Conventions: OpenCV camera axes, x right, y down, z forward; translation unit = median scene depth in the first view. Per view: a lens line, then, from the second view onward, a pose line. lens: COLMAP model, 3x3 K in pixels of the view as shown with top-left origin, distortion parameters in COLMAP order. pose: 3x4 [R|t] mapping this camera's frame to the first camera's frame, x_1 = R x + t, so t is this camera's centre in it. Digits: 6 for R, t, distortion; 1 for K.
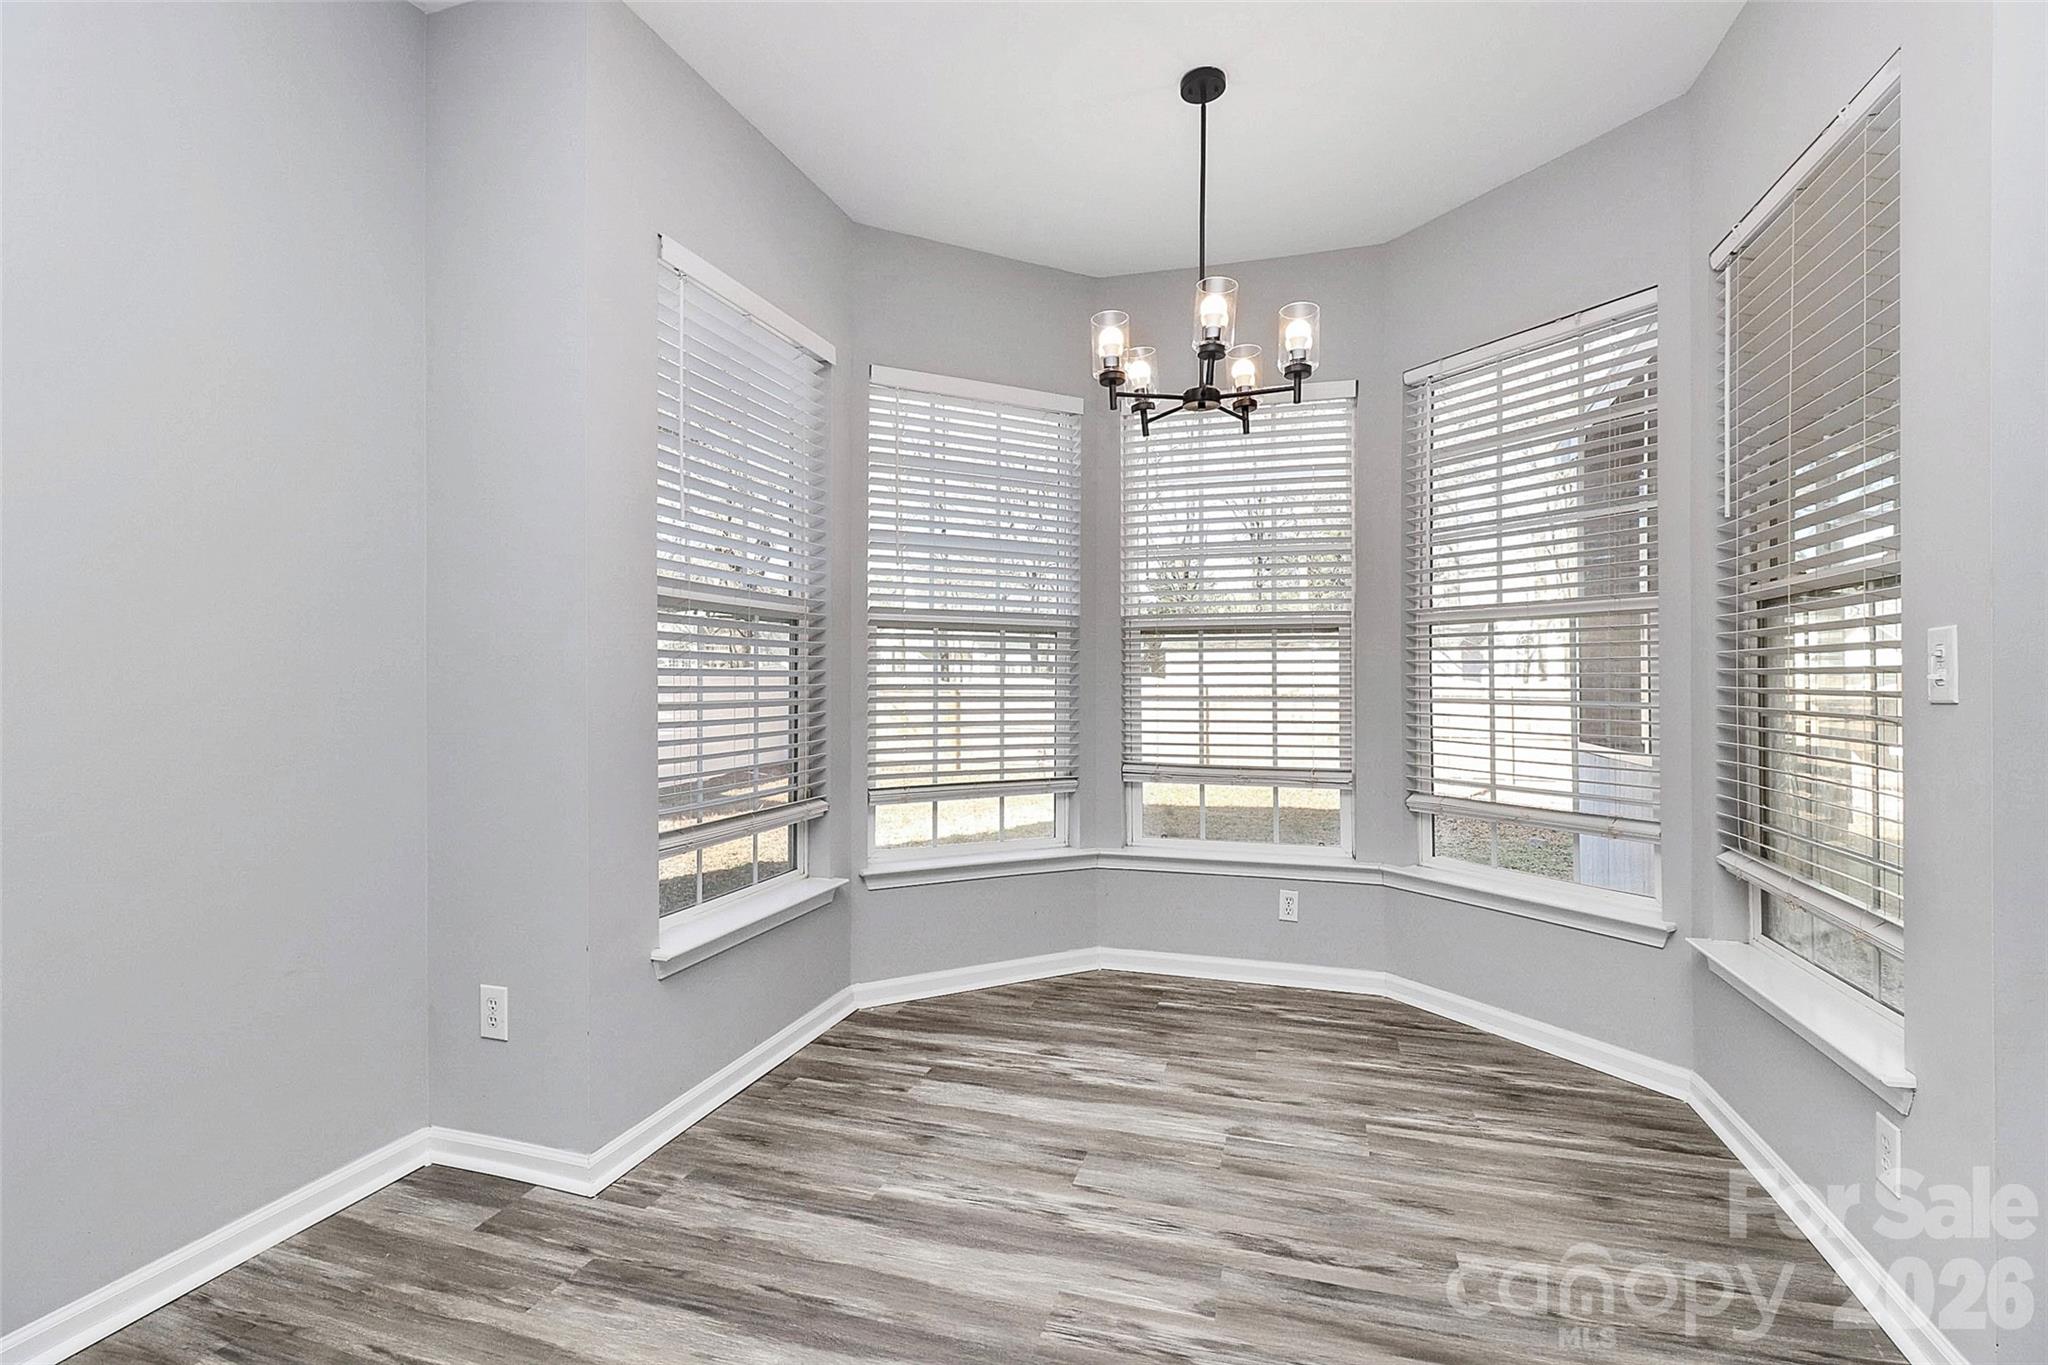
lens RADIAL K [[972.9, 0, 1024.0], [0, 972.9, 682.5], [0, 0, 1]] dist [0.011951, -0.022945]
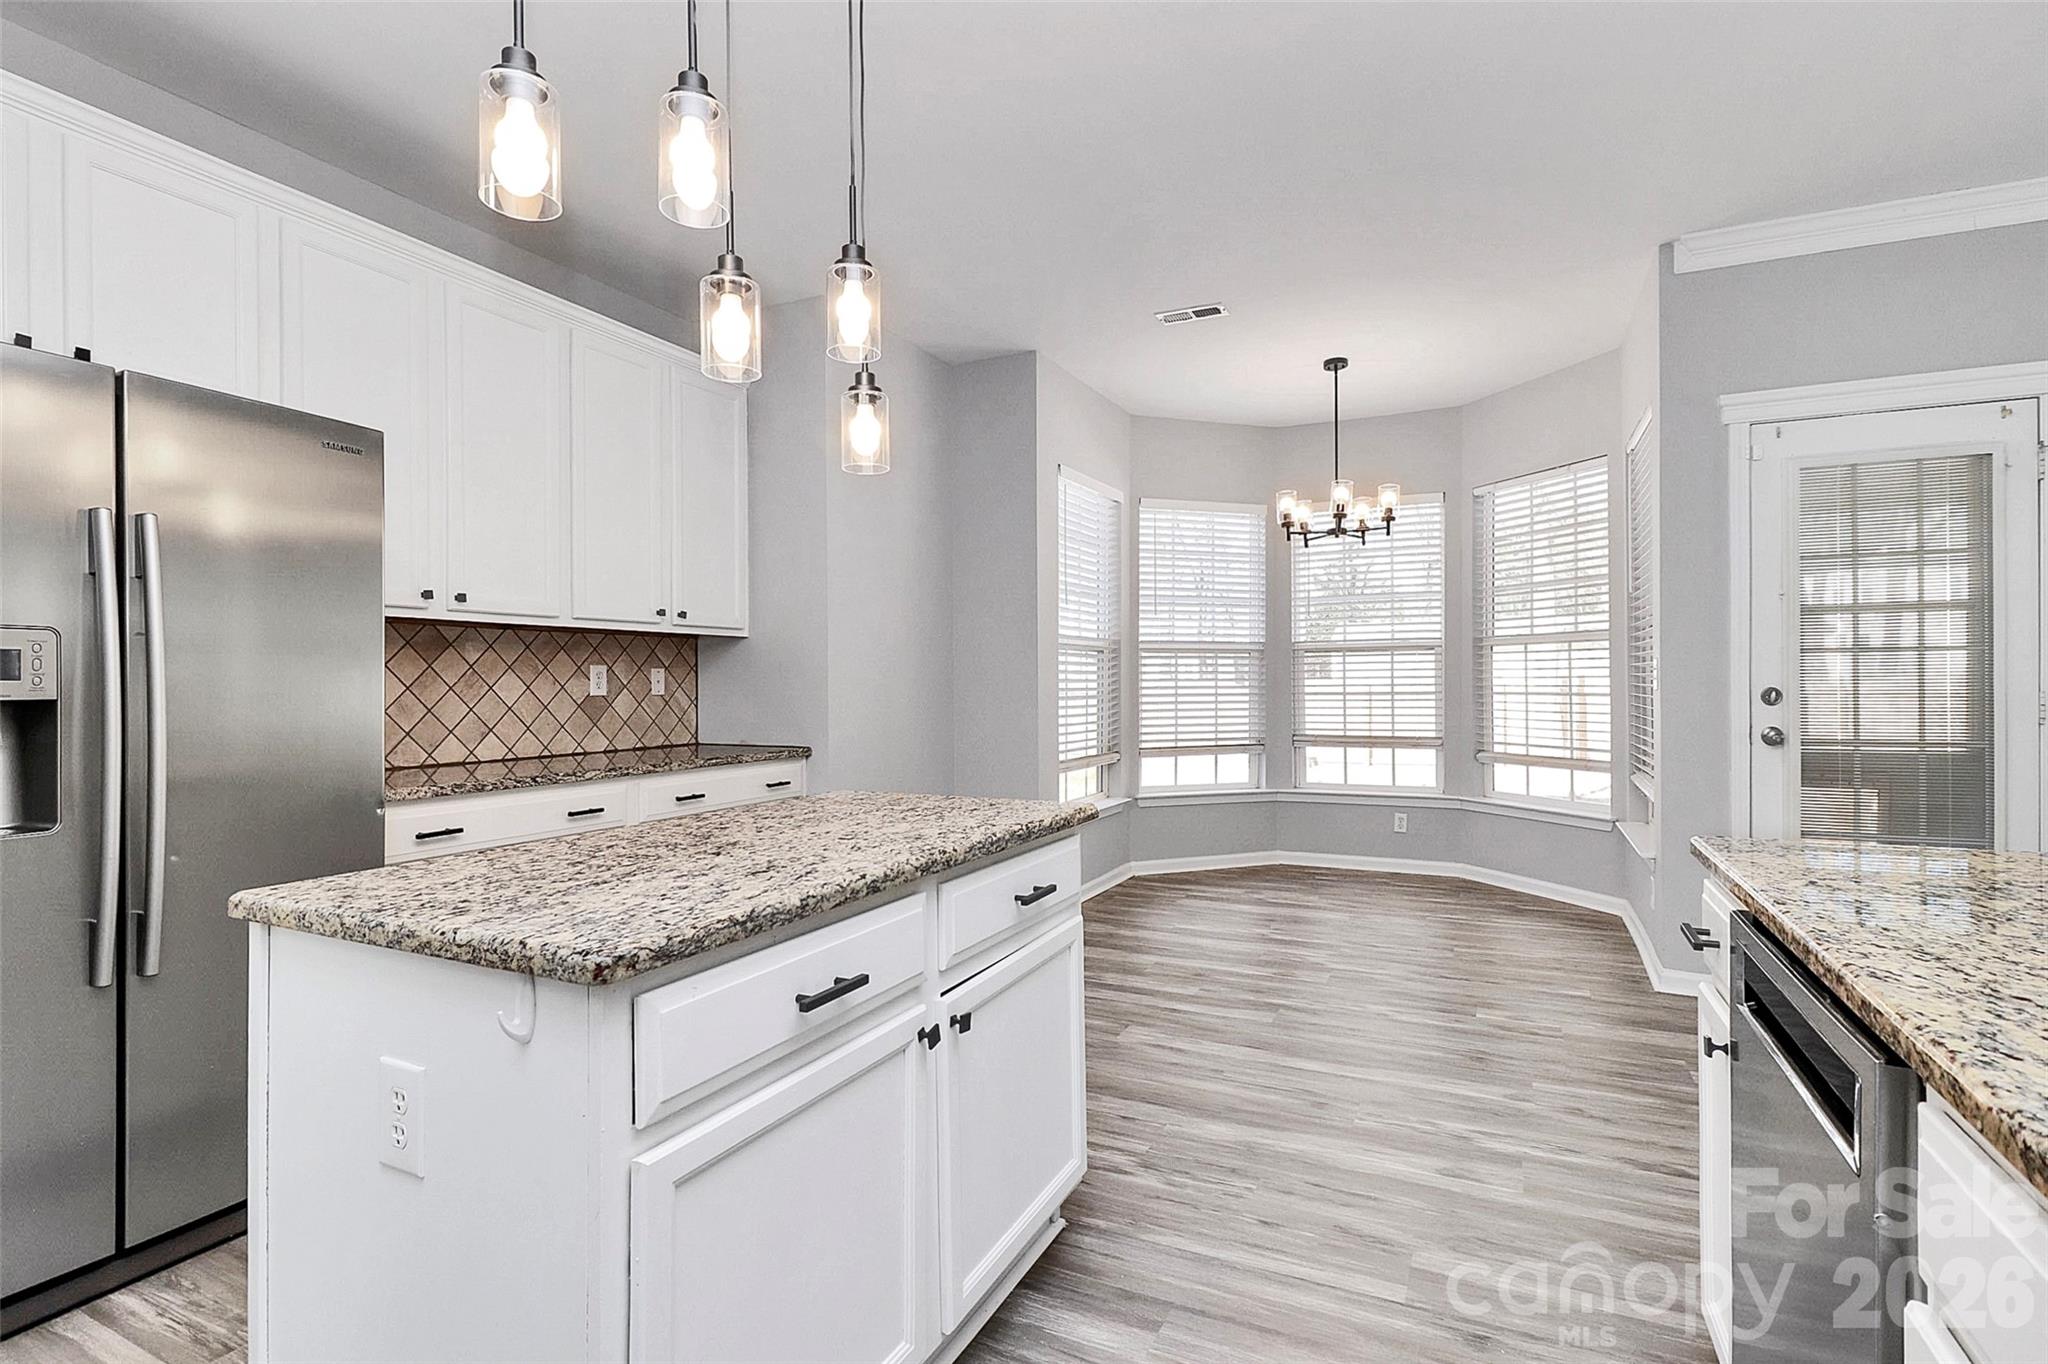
lens RADIAL K [[972.9, 0, 1024.0], [0, 972.9, 682.0], [0, 0, 1]] dist [0.011951, -0.022945]
pose [[0.986144, -0.006855, -0.165751, -0.081170], [0.005910, 0.999963, -0.006195, 0.005200], [0.165787, 0.005129, 0.986148, -0.747487]]
